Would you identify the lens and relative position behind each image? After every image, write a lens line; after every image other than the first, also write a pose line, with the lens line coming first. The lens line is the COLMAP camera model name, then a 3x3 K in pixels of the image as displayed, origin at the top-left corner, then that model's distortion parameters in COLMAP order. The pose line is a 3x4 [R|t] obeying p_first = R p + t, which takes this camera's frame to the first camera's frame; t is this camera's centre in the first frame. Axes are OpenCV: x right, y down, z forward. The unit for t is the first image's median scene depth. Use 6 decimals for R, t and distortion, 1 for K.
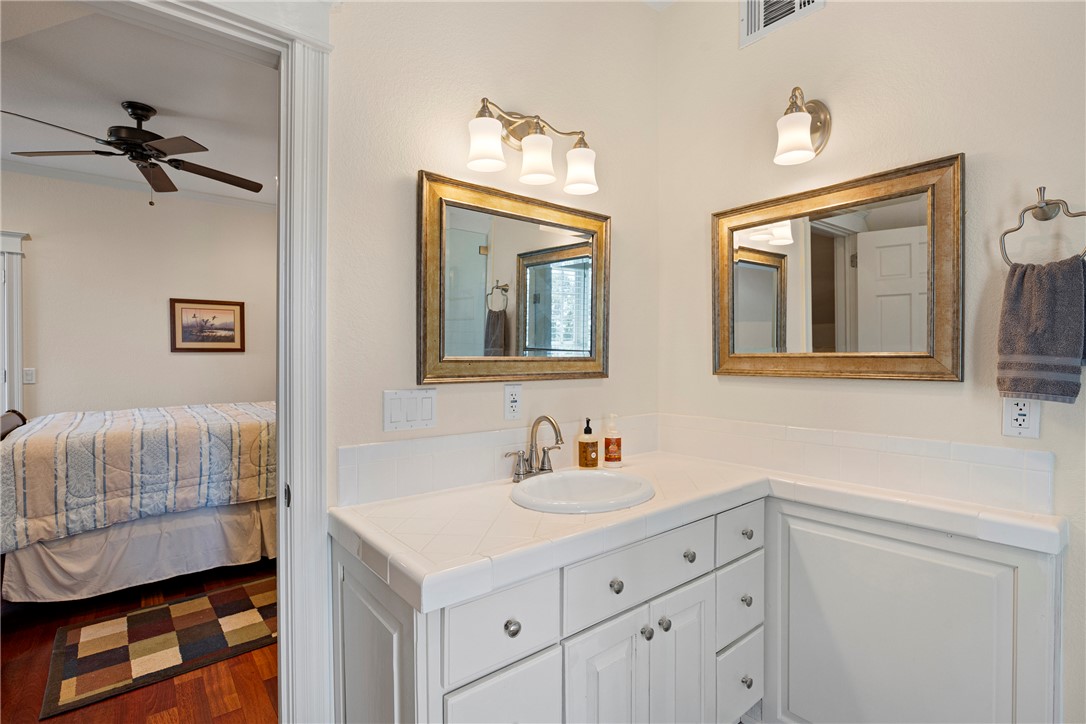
lens RADIAL K [[515.6, 0, 544.8], [0, 515.6, 359.5], [0, 0, 1]] dist [-0.000624, -0.000170]
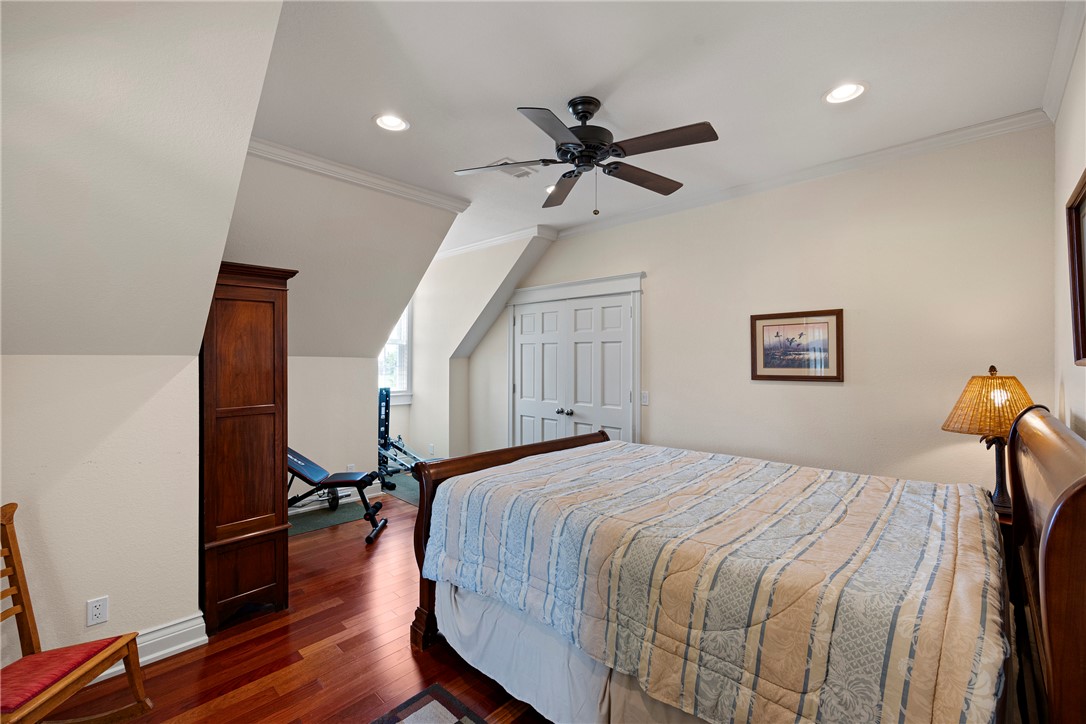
lens RADIAL K [[457.0, 0, 545.2], [0, 457.0, 357.0], [0, 0, 1]] dist [0.000694, 0.000022]
pose [[0.125333, 0.000846, -0.992114, -0.032773], [-0.005163, 0.999987, 0.000200, -0.049533], [0.992101, 0.005097, 0.125336, 0.572068]]
